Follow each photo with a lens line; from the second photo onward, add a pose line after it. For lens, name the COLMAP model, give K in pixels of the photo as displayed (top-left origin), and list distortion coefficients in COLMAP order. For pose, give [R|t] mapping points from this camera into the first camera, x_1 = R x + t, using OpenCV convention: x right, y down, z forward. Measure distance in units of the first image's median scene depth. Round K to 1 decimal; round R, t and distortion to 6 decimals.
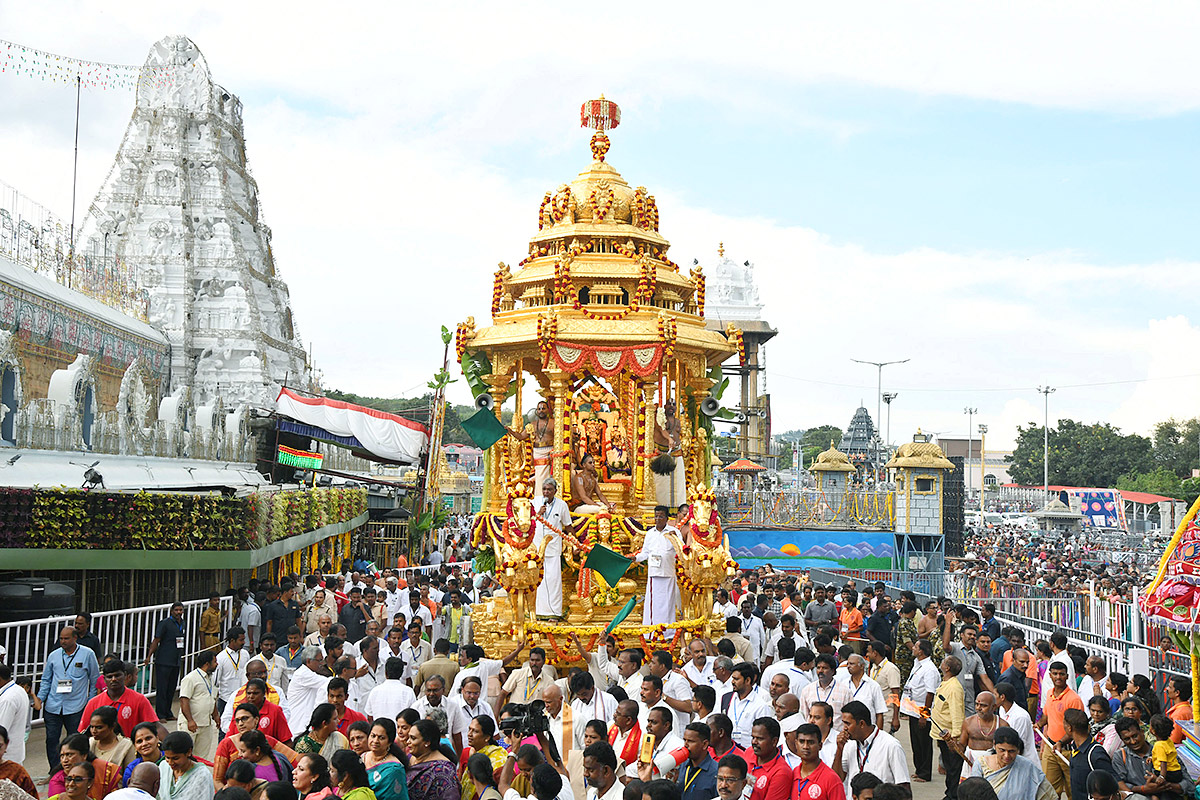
lens RADIAL K [[1247.5, 0, 632.9], [0, 1247.5, 399.2], [0, 0, 1]] dist [-0.004460, 0.002846]
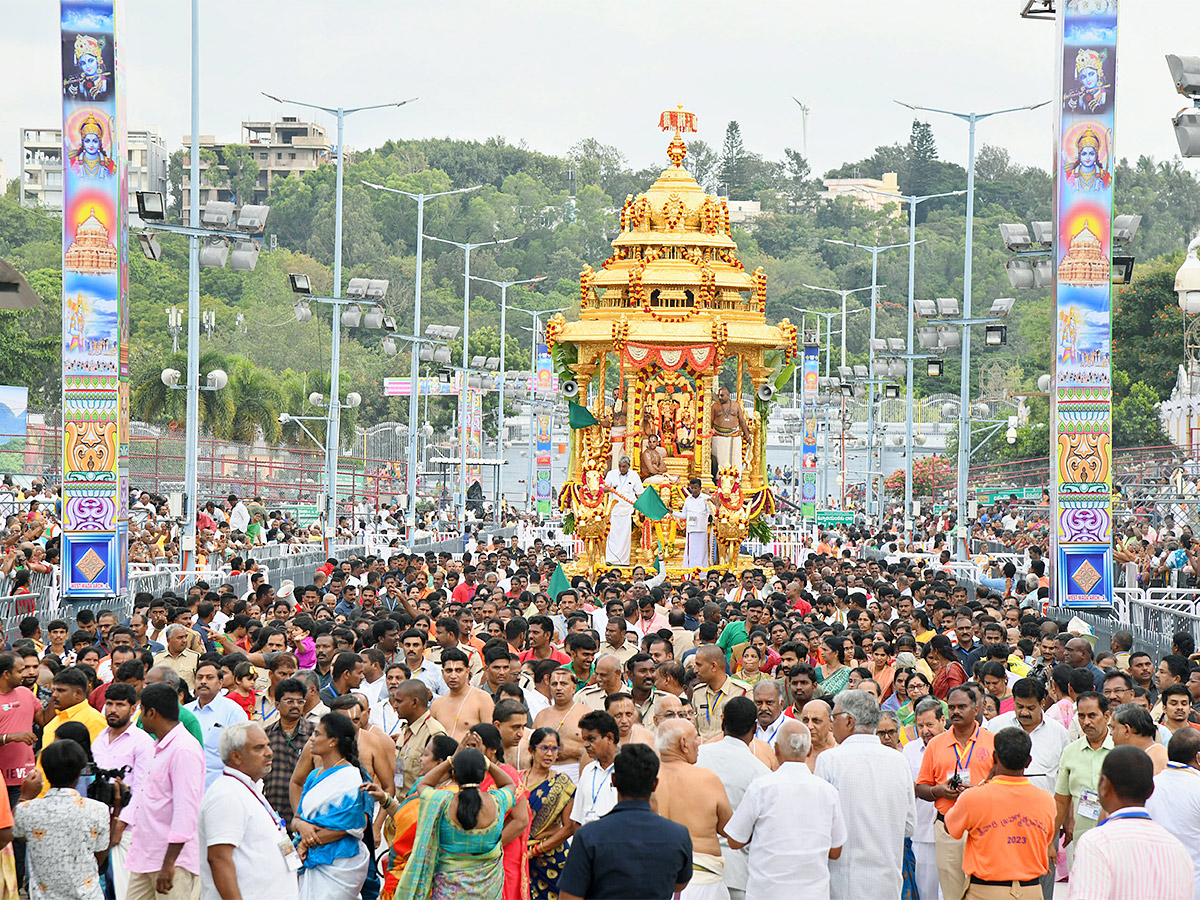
lens RADIAL K [[3082.2, 0, 596.5], [0, 3082.2, 604.7], [0, 0, 1]] dist [-0.087651, 0.789668]
pose [[0.990043, 0.021263, -0.139150, 0.316843], [-0.002922, 0.991417, 0.130706, -0.176527], [0.140735, -0.128998, 0.981607, -1.893141]]
